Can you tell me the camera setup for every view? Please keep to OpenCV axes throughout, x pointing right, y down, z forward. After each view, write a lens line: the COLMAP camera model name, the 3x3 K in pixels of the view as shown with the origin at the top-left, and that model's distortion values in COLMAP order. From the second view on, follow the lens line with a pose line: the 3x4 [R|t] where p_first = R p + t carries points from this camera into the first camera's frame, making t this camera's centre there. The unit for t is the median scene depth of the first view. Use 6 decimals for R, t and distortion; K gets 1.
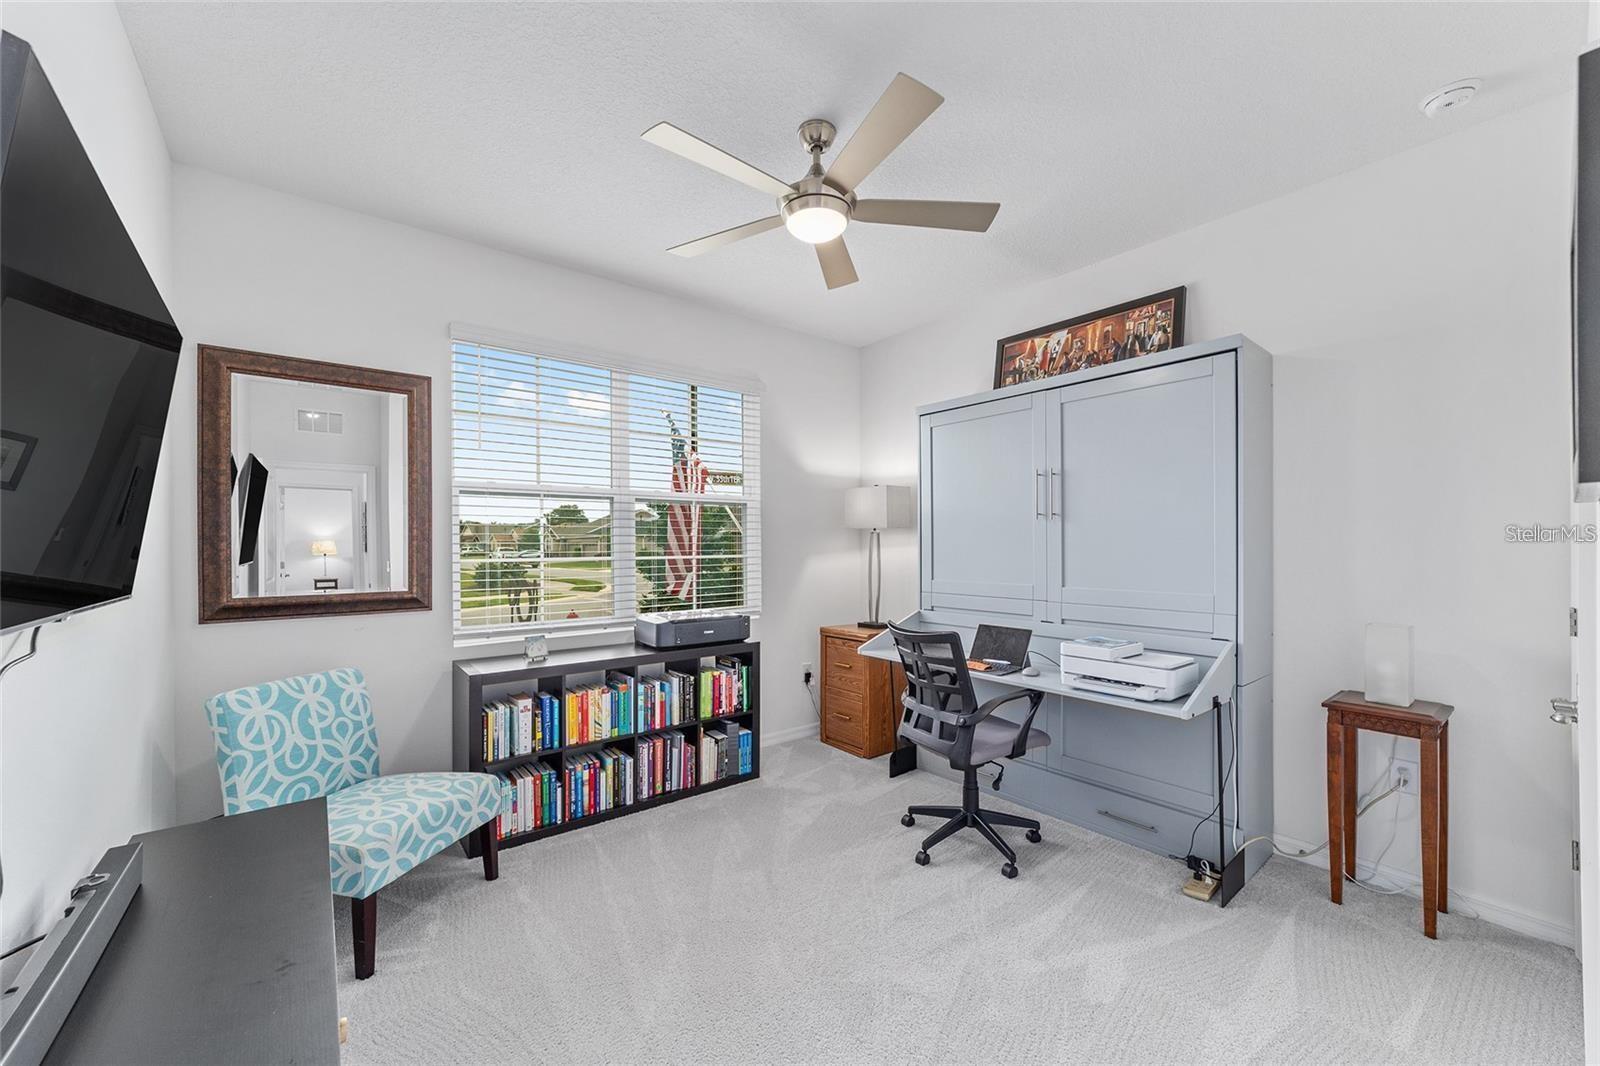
lens RADIAL K [[617.9, 0, 793.9], [0, 617.9, 541.2], [0, 0, 1]] dist [0.001958, 0.000379]
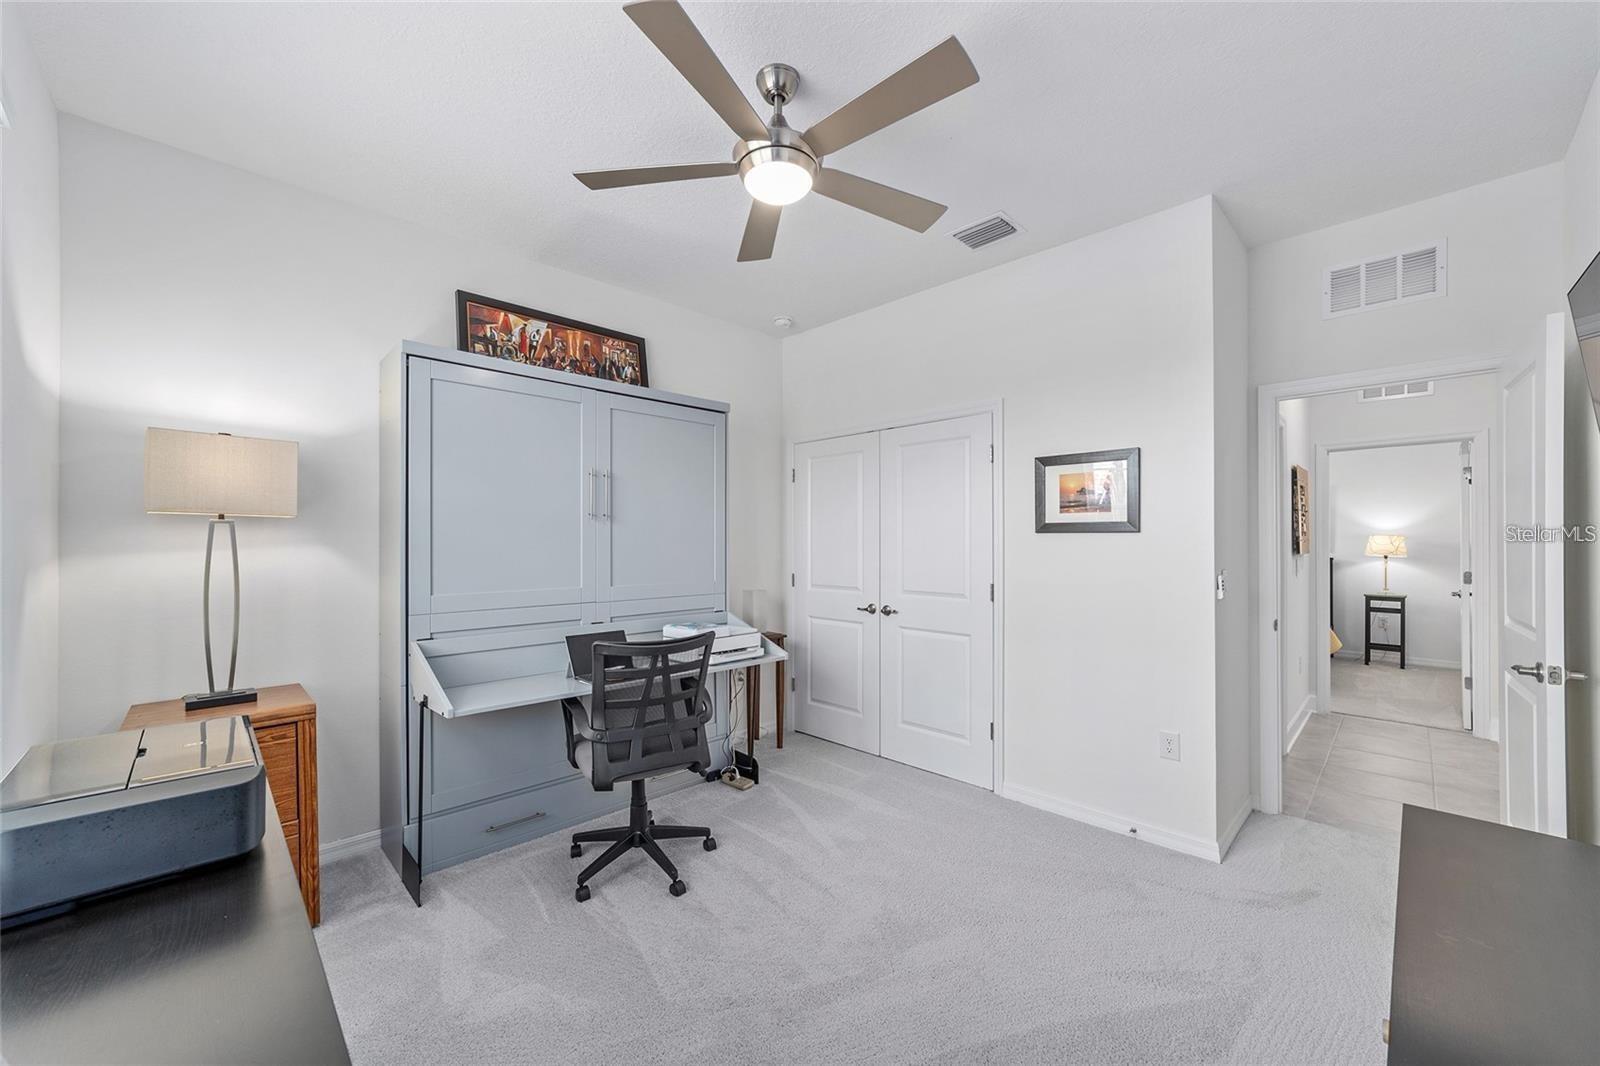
lens RADIAL K [[617.9, 0, 794.0], [0, 617.9, 541.2], [0, 0, 1]] dist [0.001958, 0.000379]
pose [[-0.092899, 0.011732, 0.995606, -0.587041], [-0.001101, 0.999929, -0.011886, 0.010810], [-0.995675, -0.002201, -0.092880, 0.746362]]
